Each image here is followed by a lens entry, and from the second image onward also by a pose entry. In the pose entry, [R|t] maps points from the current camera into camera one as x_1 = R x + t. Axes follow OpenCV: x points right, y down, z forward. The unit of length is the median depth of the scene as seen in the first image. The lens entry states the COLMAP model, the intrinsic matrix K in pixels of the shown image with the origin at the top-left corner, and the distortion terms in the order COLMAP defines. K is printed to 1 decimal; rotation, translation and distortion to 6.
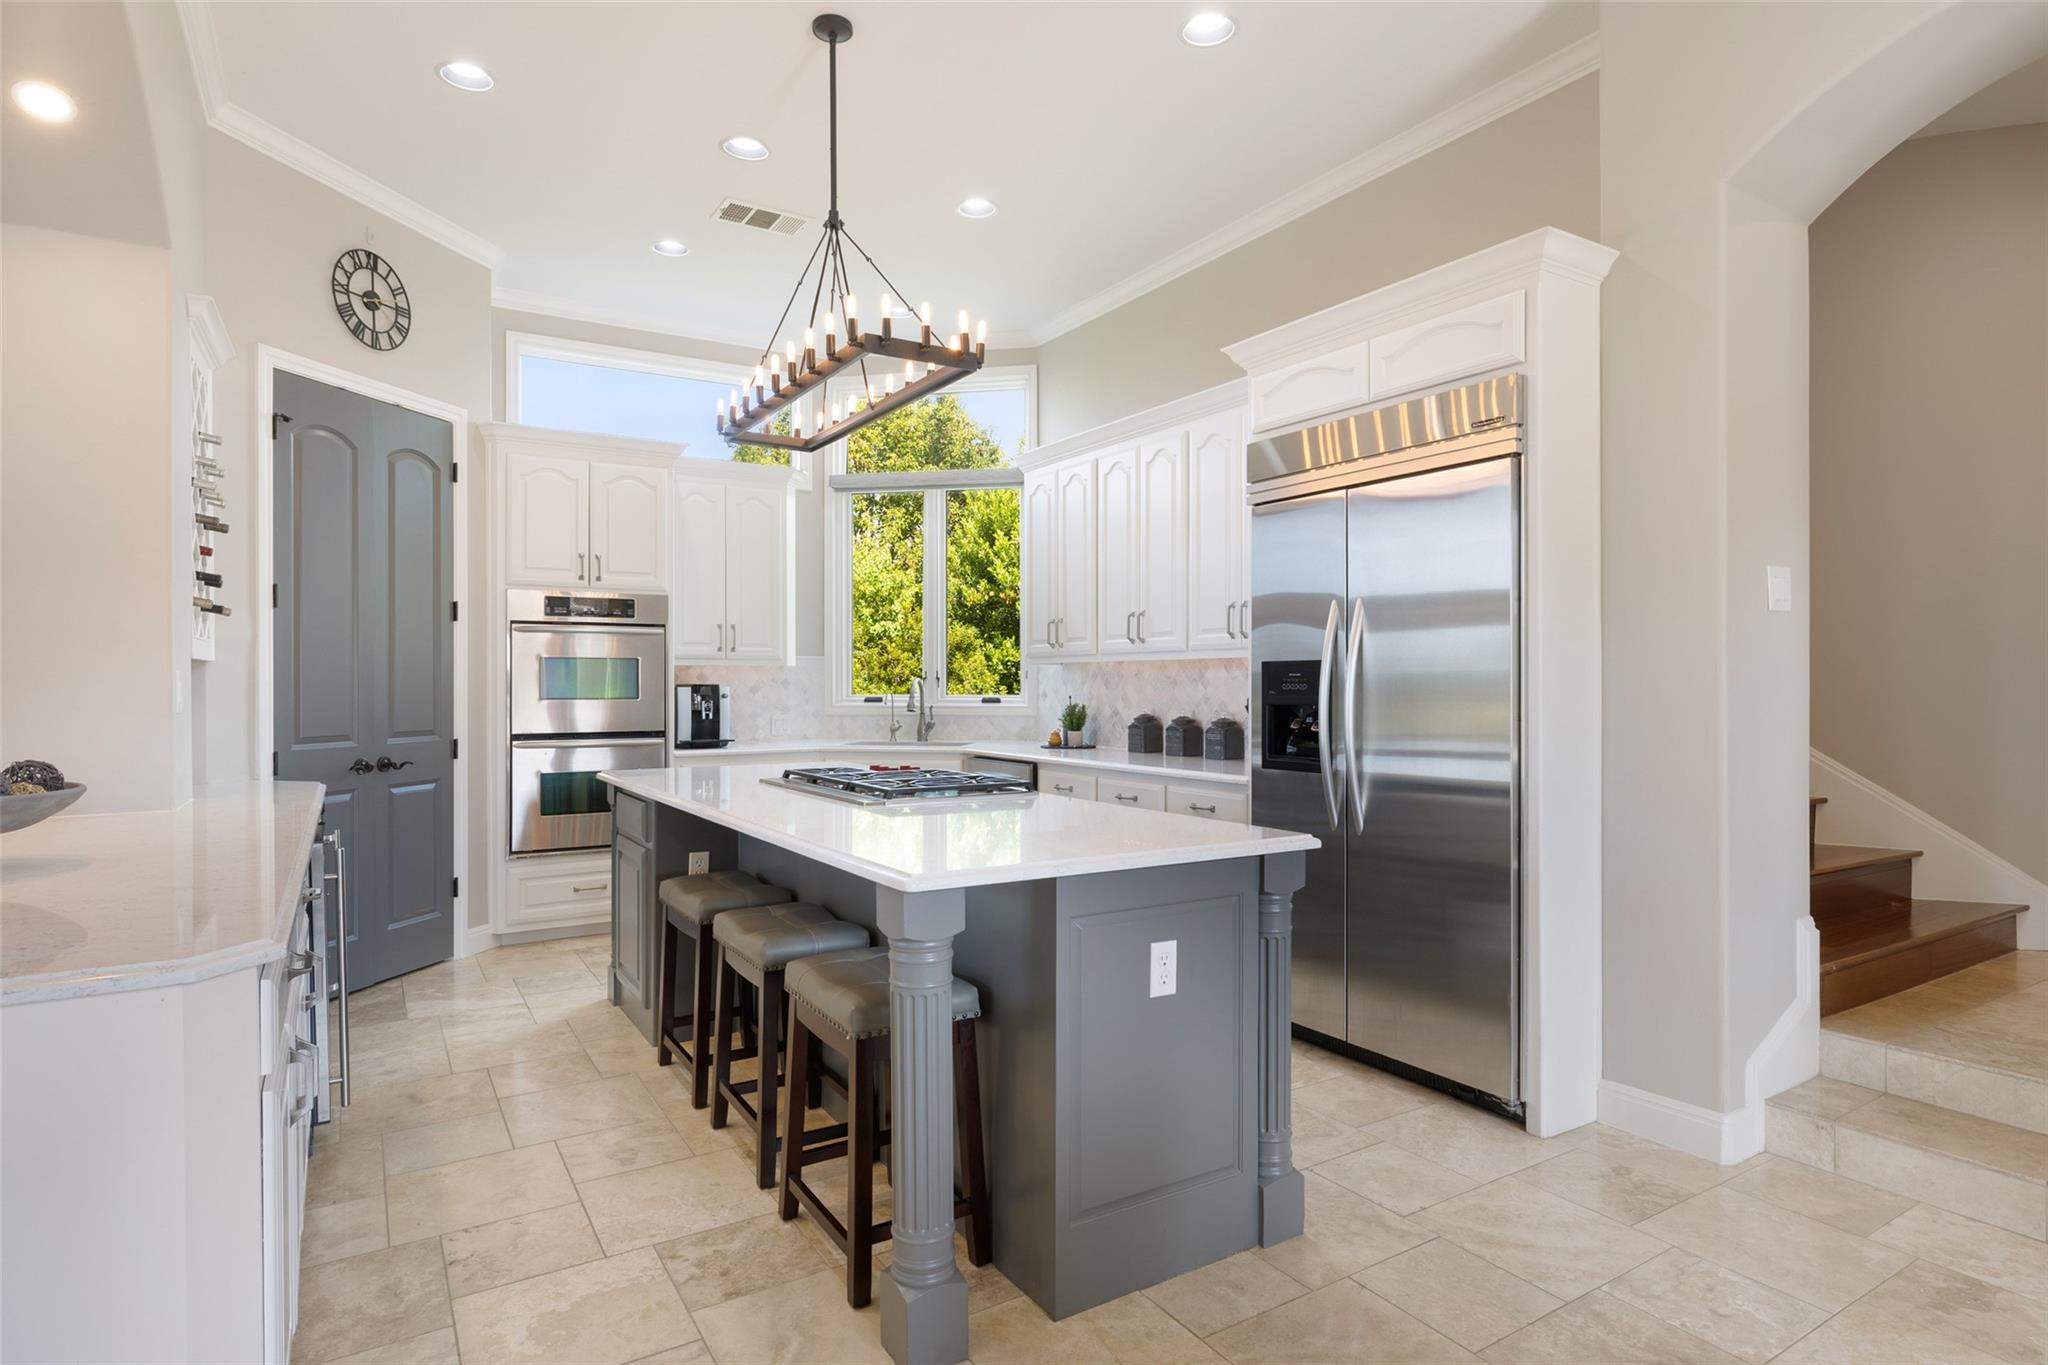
lens RADIAL K [[1094.6, 0, 1016.5], [0, 1094.6, 685.9], [0, 0, 1]] dist [0.001994, -0.000008]
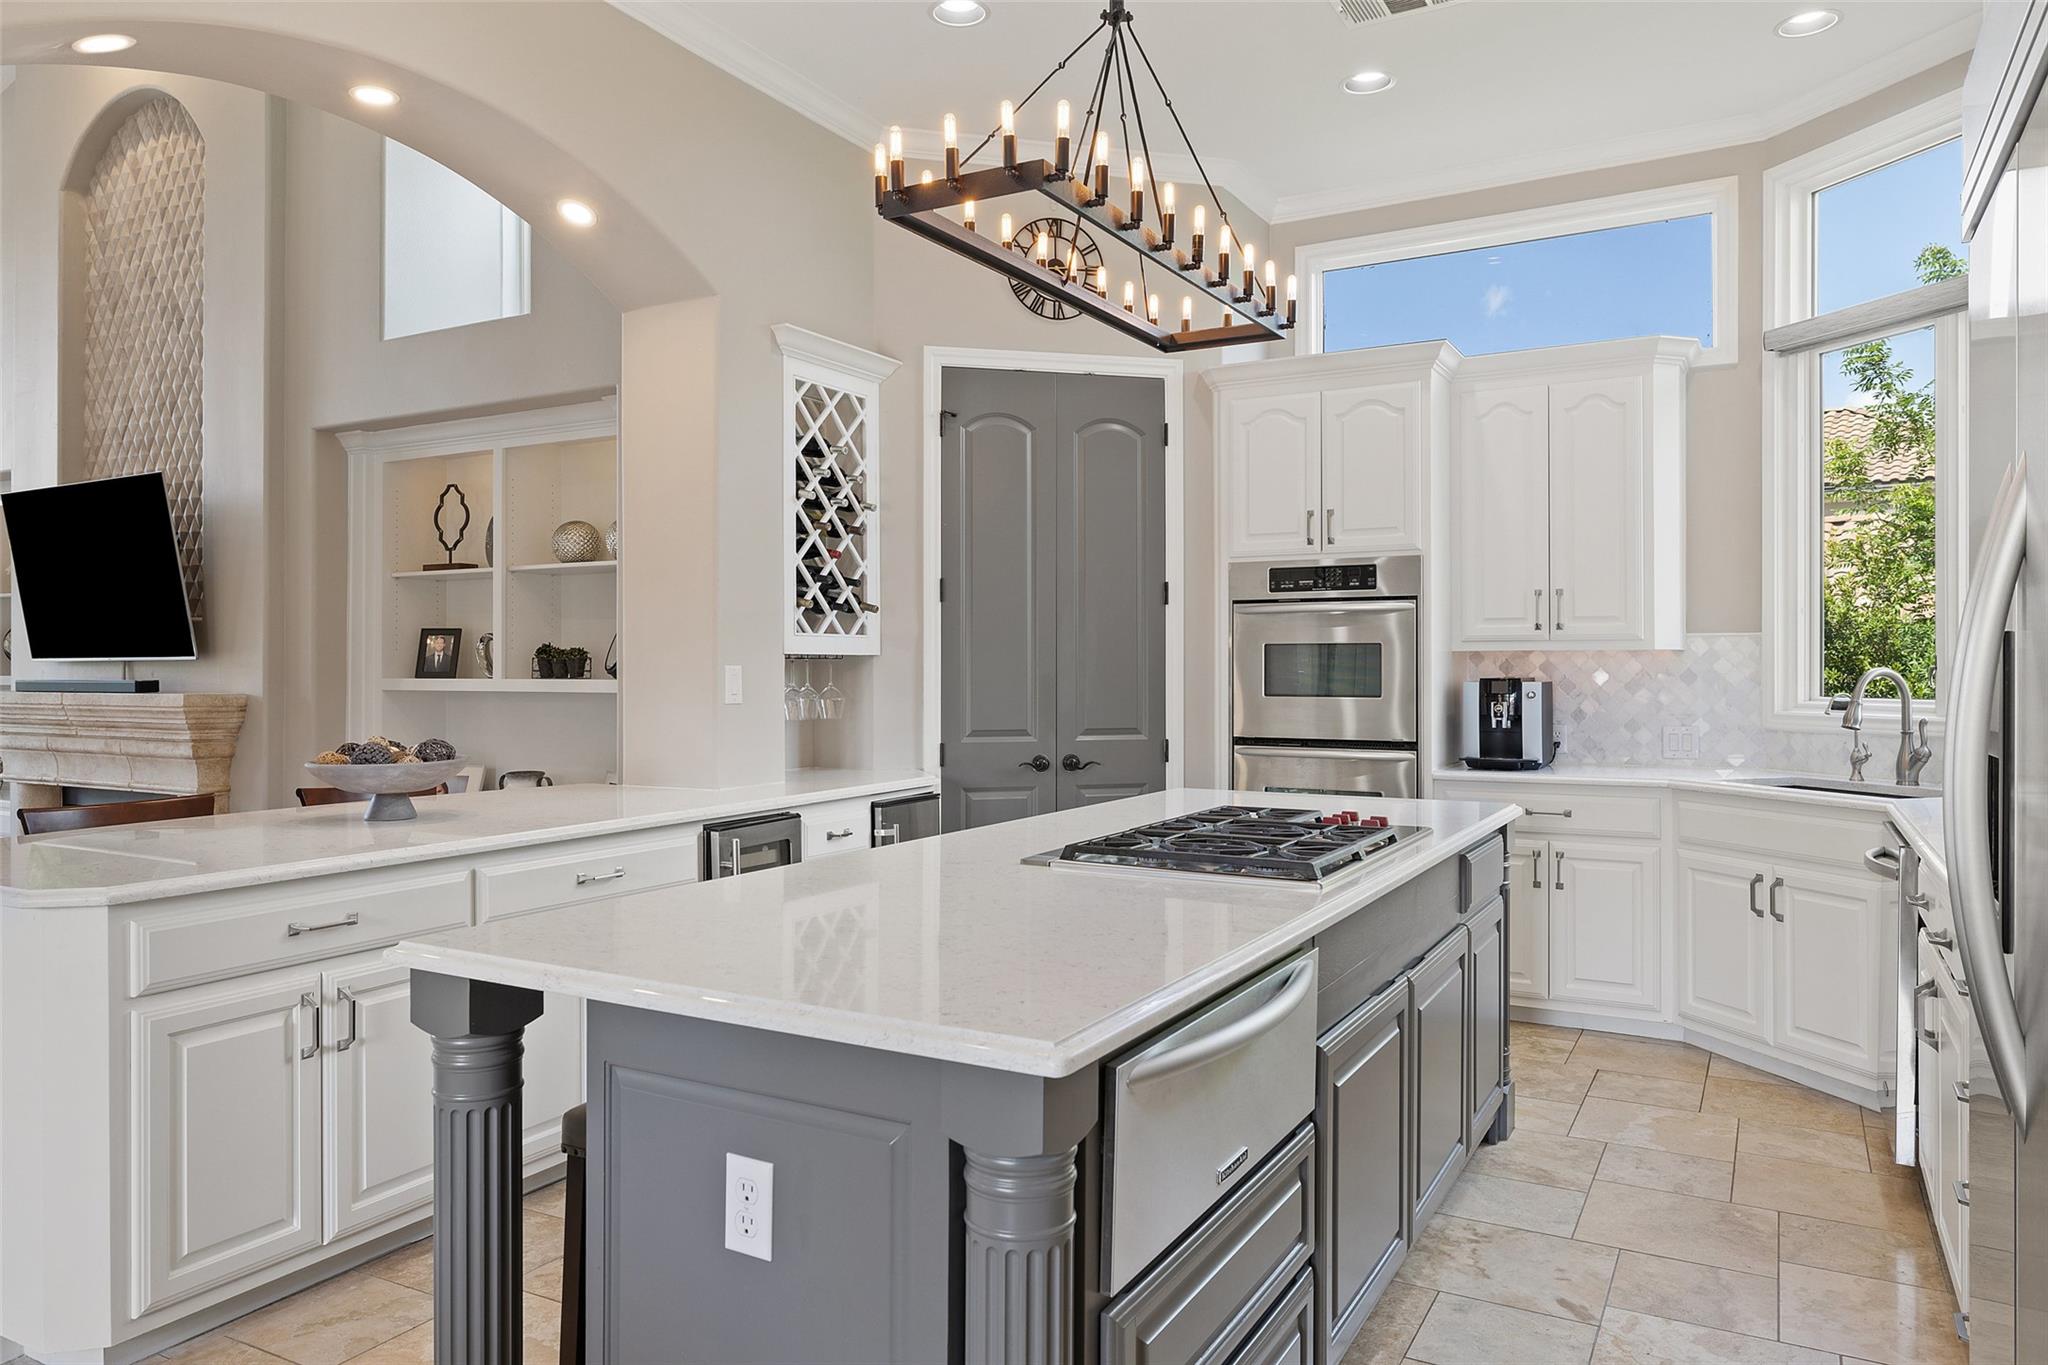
lens RADIAL K [[1363.8, 0, 1019.4], [0, 1363.8, 665.0], [0, 0, 1]] dist [0.003202, 0.000646]
pose [[0.483070, -0.001423, -0.875581, 0.360884], [-0.002443, 0.999993, -0.002973, -0.006882], [0.875578, 0.003576, 0.483063, 0.350018]]
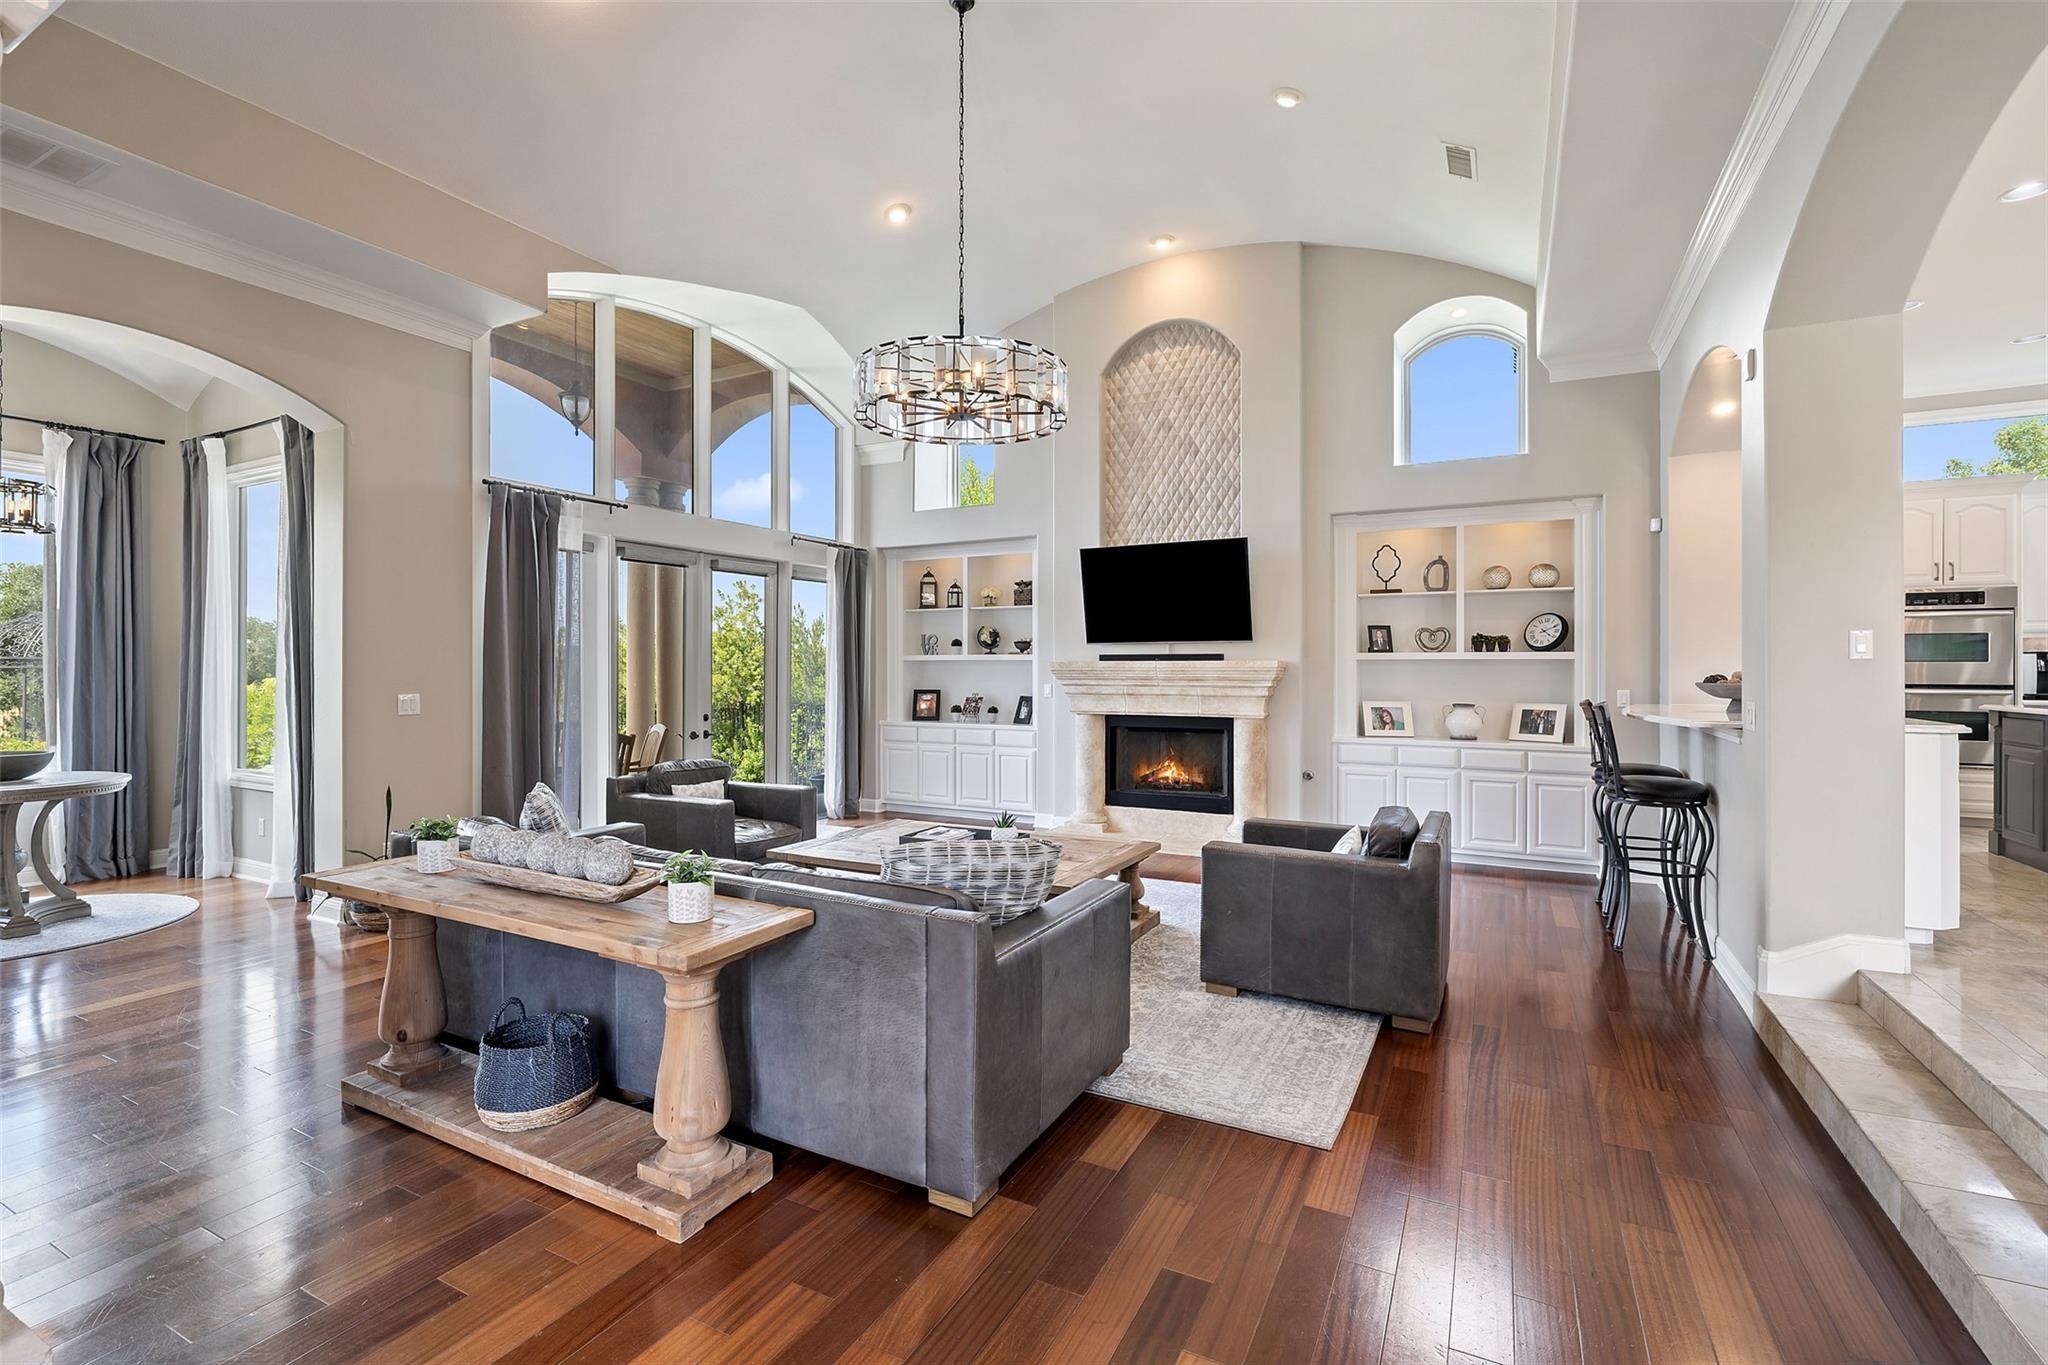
lens RADIAL K [[938.5, 0, 1018.5], [0, 938.5, 665.7], [0, 0, 1]] dist [0.005476, 0.000901]
pose [[0.512974, -0.007406, -0.858372, 0.056824], [-0.006278, 0.999904, -0.012379, 0.040884], [0.858381, 0.011739, 0.512878, -0.705541]]
